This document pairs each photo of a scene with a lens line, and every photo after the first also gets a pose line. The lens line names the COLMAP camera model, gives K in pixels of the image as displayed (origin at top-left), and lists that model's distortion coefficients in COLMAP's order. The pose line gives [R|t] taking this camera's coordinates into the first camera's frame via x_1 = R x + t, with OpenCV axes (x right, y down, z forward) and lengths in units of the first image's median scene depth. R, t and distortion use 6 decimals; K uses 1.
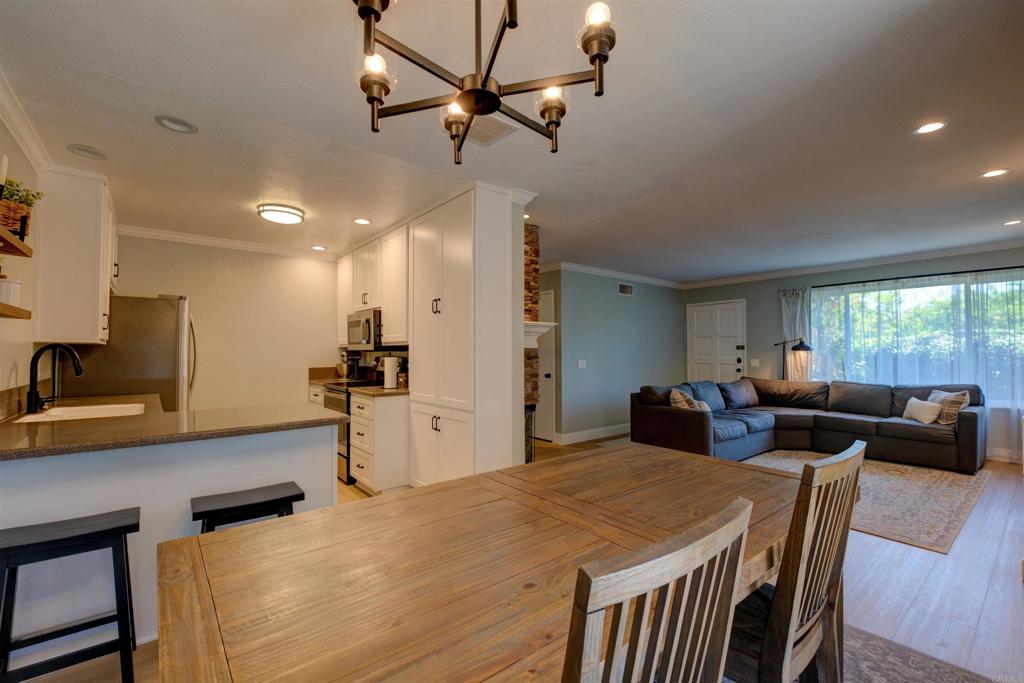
lens RADIAL K [[452.4, 0, 512.0], [0, 452.4, 339.5], [0, 0, 1]] dist [0.002500, -0.006190]
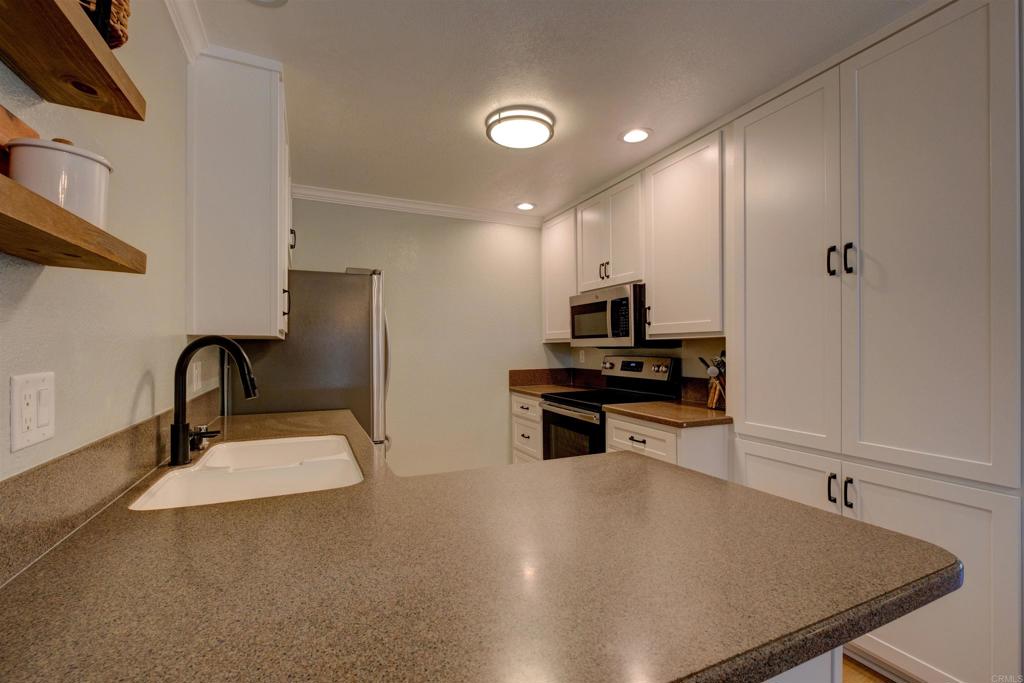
lens RADIAL K [[452.4, 0, 515.1], [0, 452.4, 346.3], [0, 0, 1]] dist [0.002500, -0.006190]
pose [[0.969965, -0.000740, -0.243242, -0.352403], [0.006440, 0.999723, 0.022639, 0.008432], [0.243158, -0.023526, 0.969701, 0.373852]]
